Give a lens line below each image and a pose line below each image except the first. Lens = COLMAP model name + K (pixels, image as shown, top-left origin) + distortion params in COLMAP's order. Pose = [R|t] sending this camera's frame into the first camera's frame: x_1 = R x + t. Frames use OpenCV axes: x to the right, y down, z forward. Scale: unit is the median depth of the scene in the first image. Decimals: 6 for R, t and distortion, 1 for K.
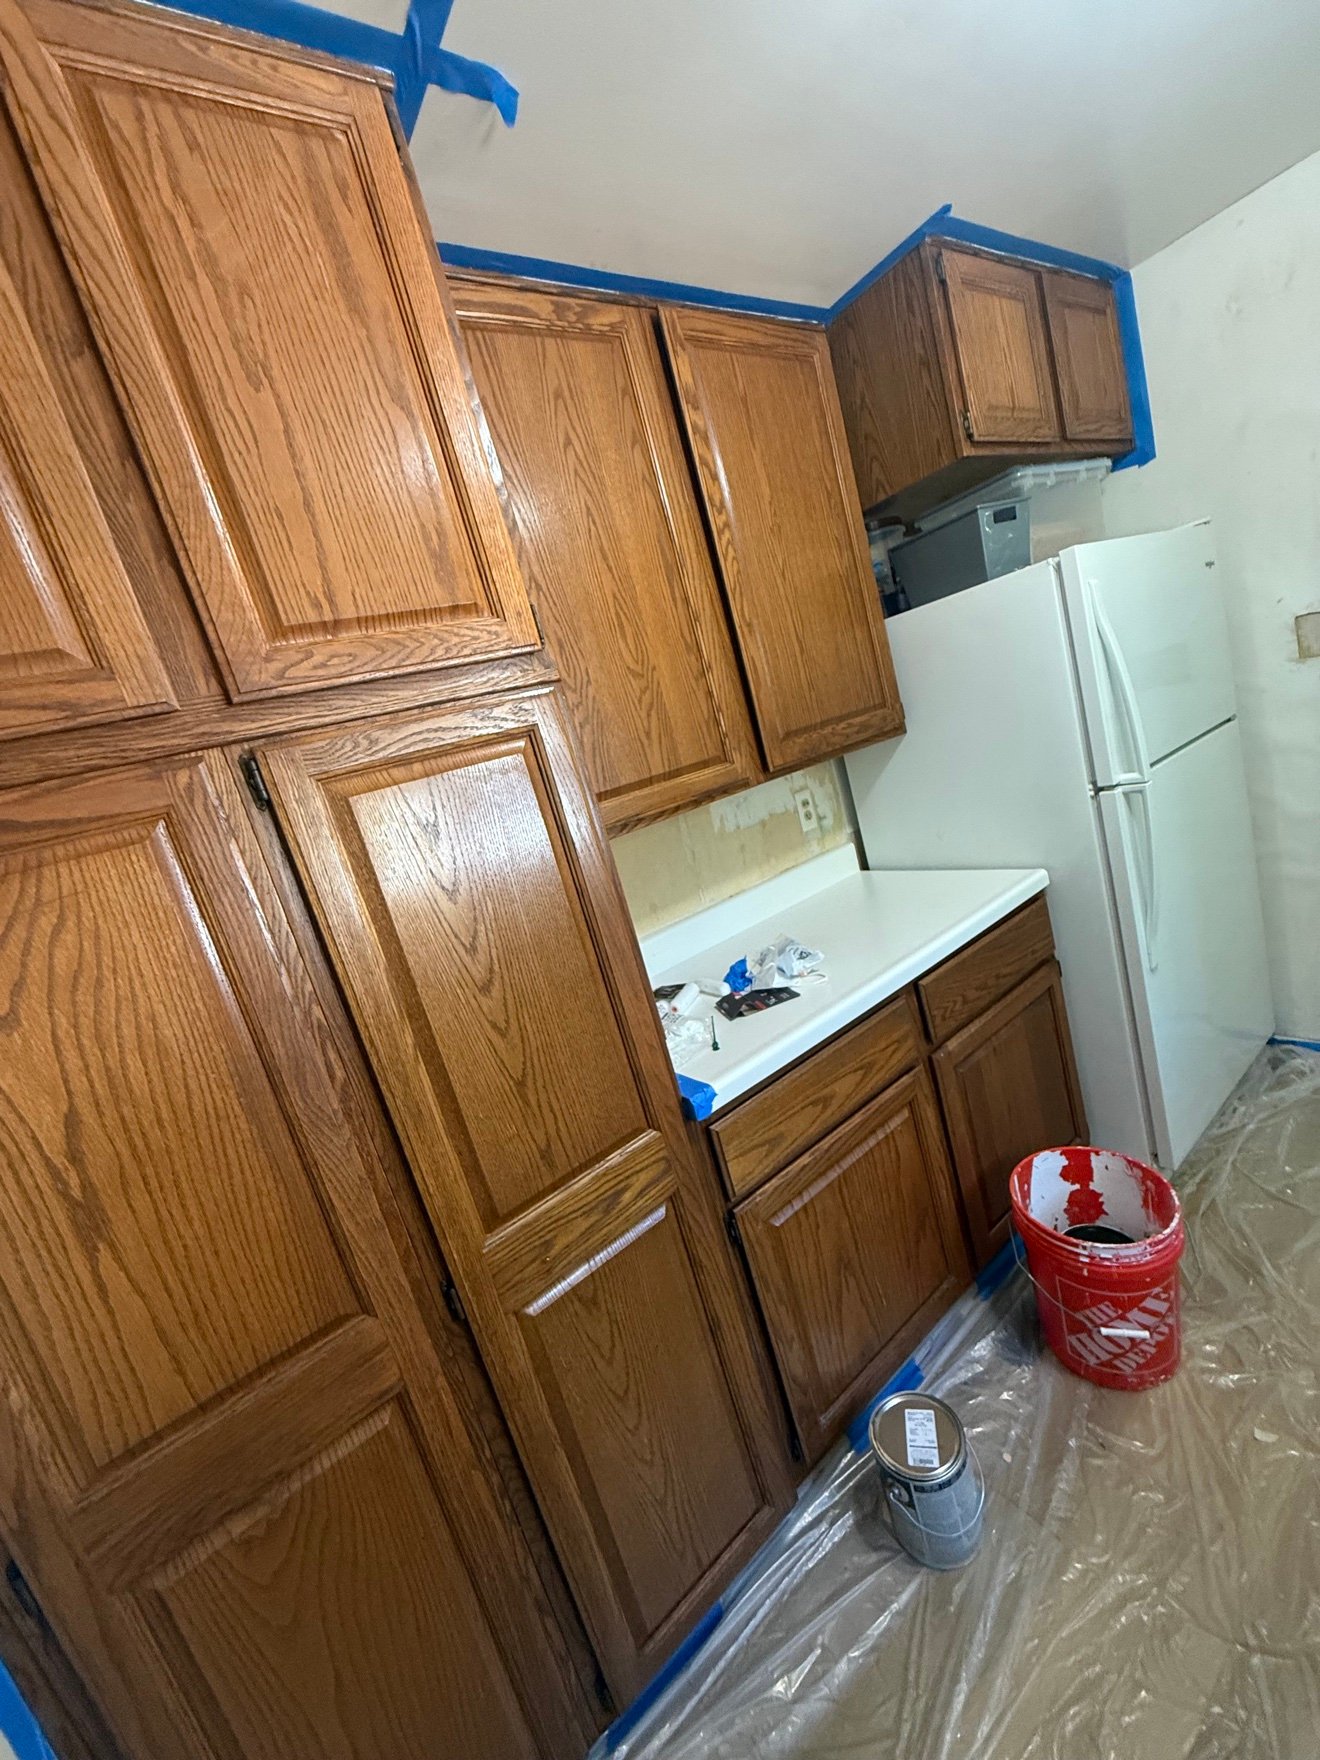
lens RADIAL K [[692.9, 0, 660.0], [0, 692.9, 880.0], [0, 0, 1]] dist [0.000522, -0.000200]
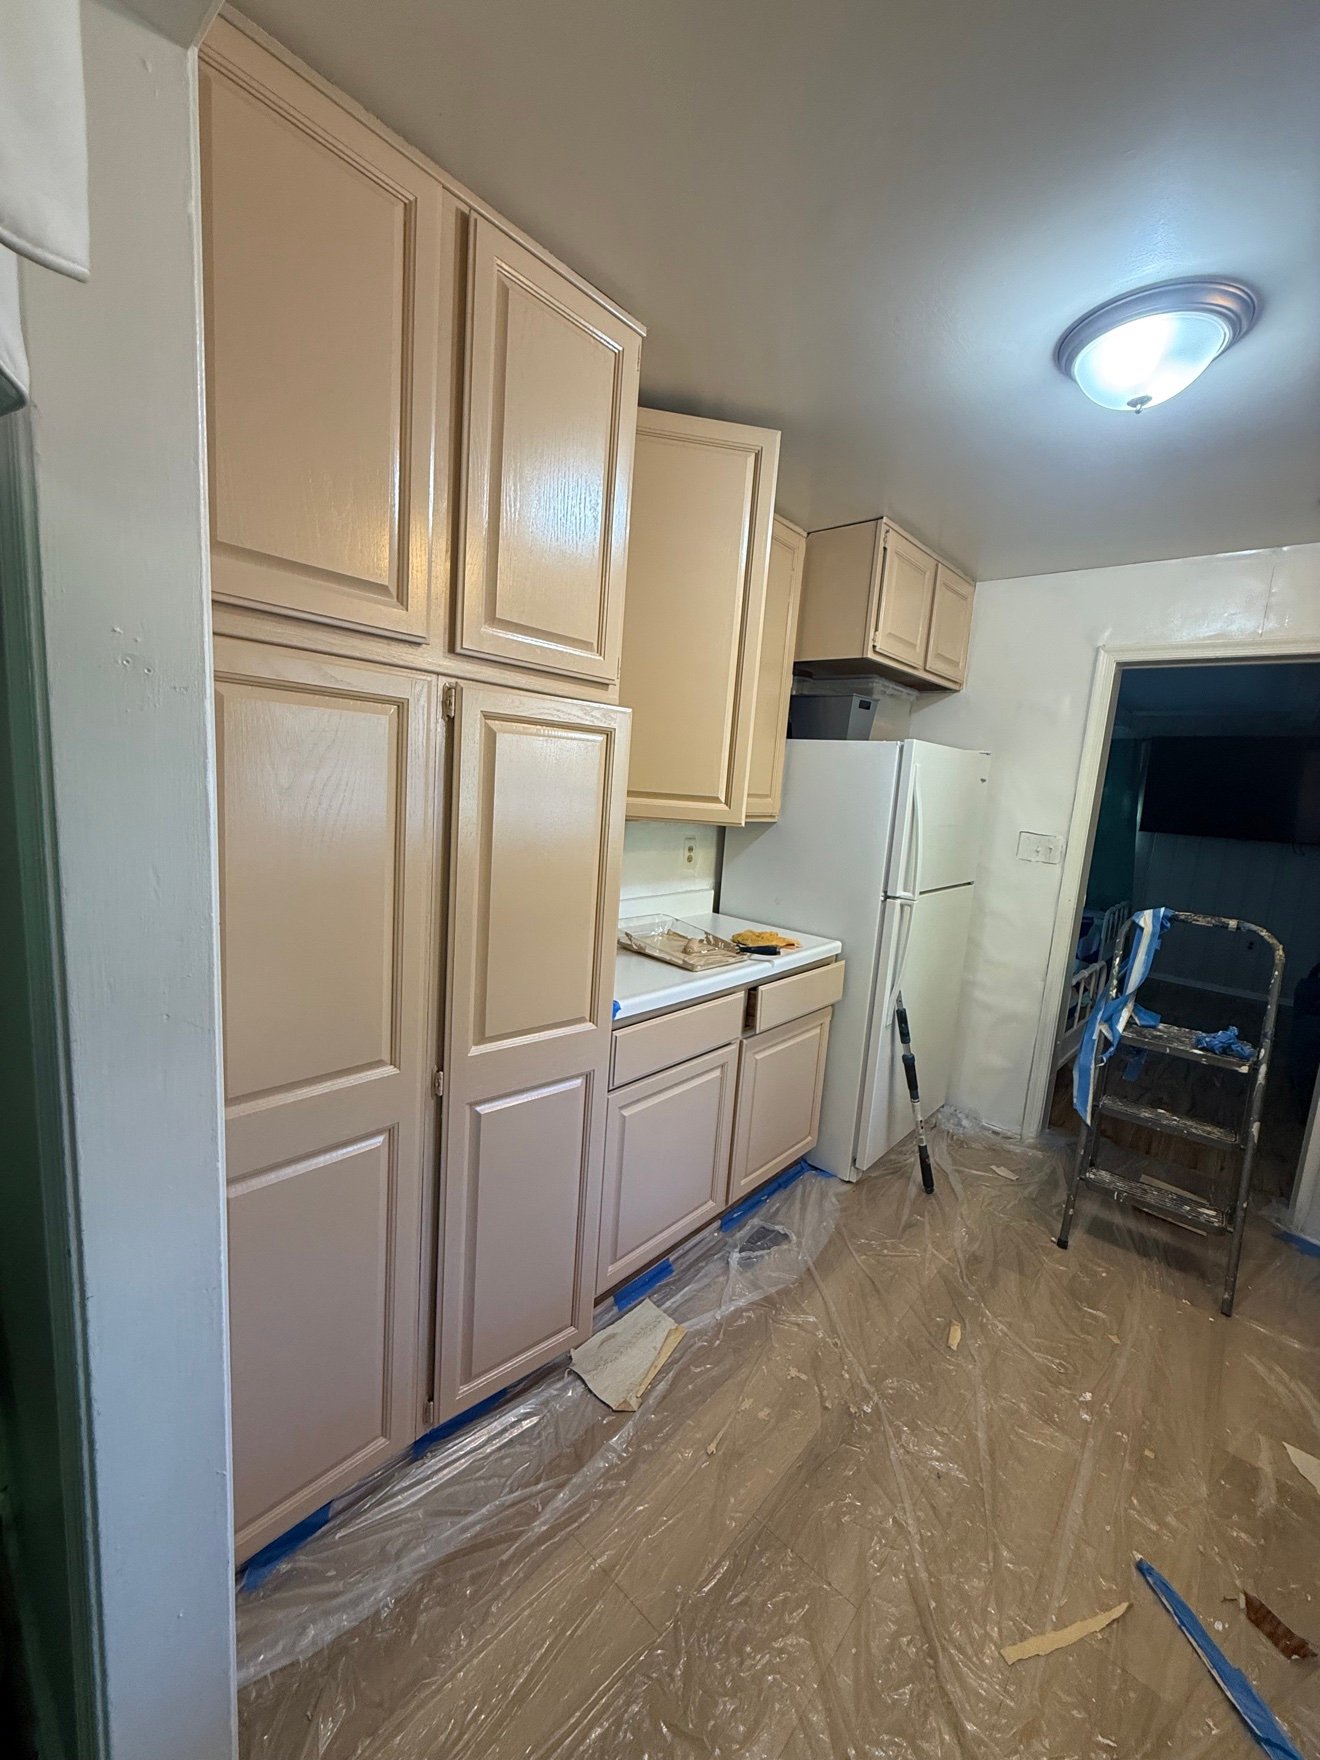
lens RADIAL K [[692.9, 0, 660.0], [0, 692.9, 880.0], [0, 0, 1]] dist [0.000522, -0.000200]
pose [[0.918204, 0.300634, 0.257914, -0.225073], [-0.282589, 0.953442, -0.105316, 0.138308], [-0.277568, 0.023818, 0.960411, -0.316448]]
